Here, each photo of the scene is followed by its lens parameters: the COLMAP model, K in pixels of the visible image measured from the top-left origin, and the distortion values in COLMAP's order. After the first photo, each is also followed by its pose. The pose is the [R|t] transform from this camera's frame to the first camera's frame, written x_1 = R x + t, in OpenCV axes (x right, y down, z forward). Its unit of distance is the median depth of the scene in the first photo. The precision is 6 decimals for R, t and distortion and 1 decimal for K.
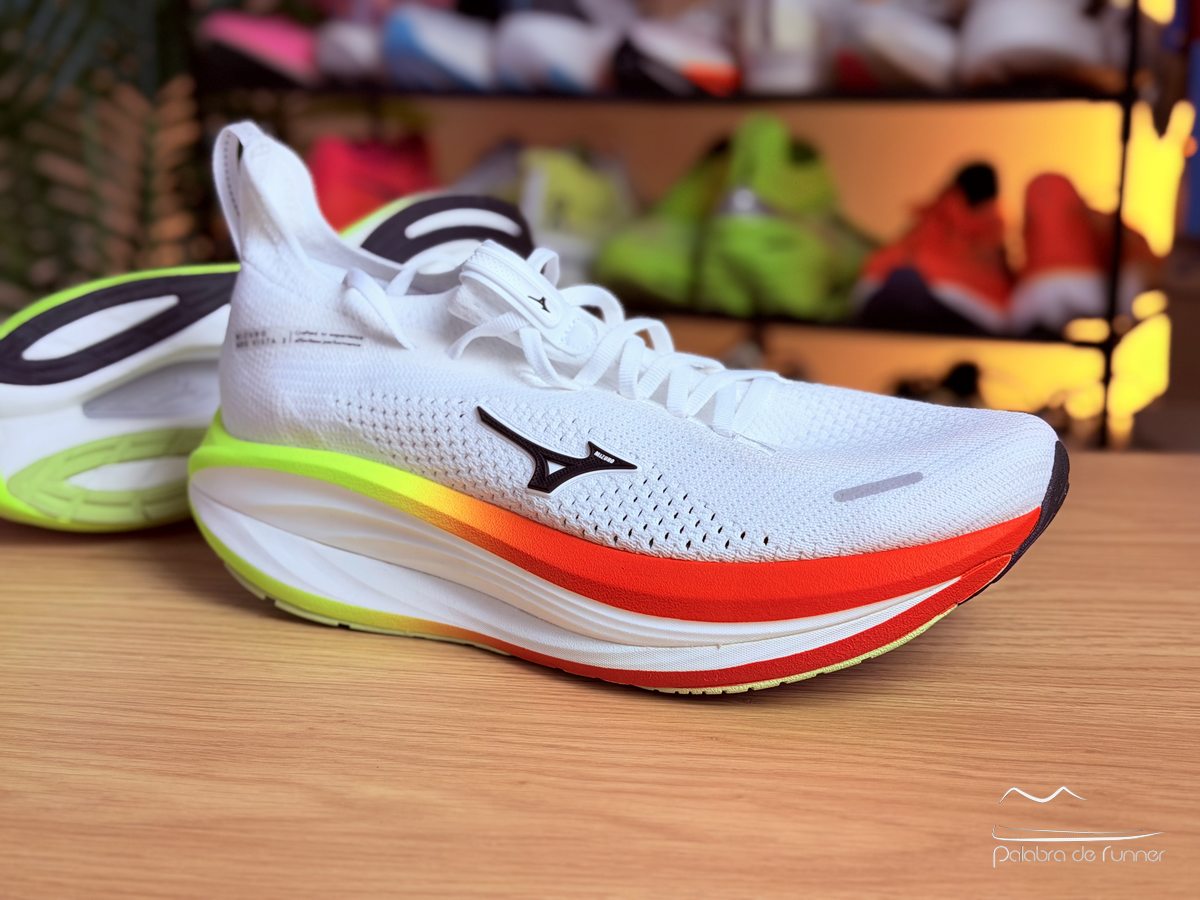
lens RADIAL K [[1698.0, 0, 597.8], [0, 1698.0, 452.1], [0, 0, 1]] dist [0.118082, 0.000000]
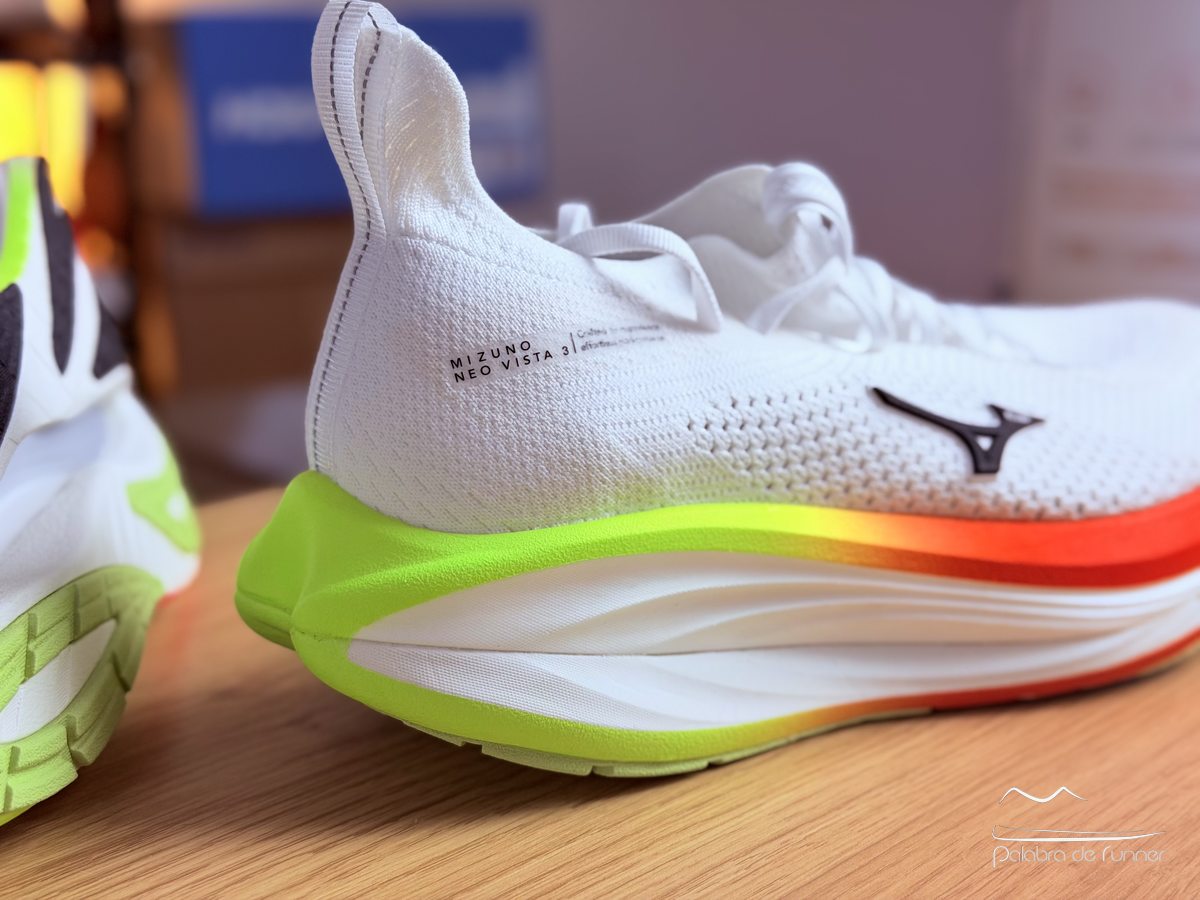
lens RADIAL K [[1698.0, 0, 600.3], [0, 1698.0, 449.5], [0, 0, 1]] dist [0.118082, 0.000000]
pose [[0.535823, -0.184730, 0.823874, -0.694627], [0.197040, 0.976188, 0.090733, -0.084568], [-0.821017, 0.113719, 0.559463, 0.658940]]
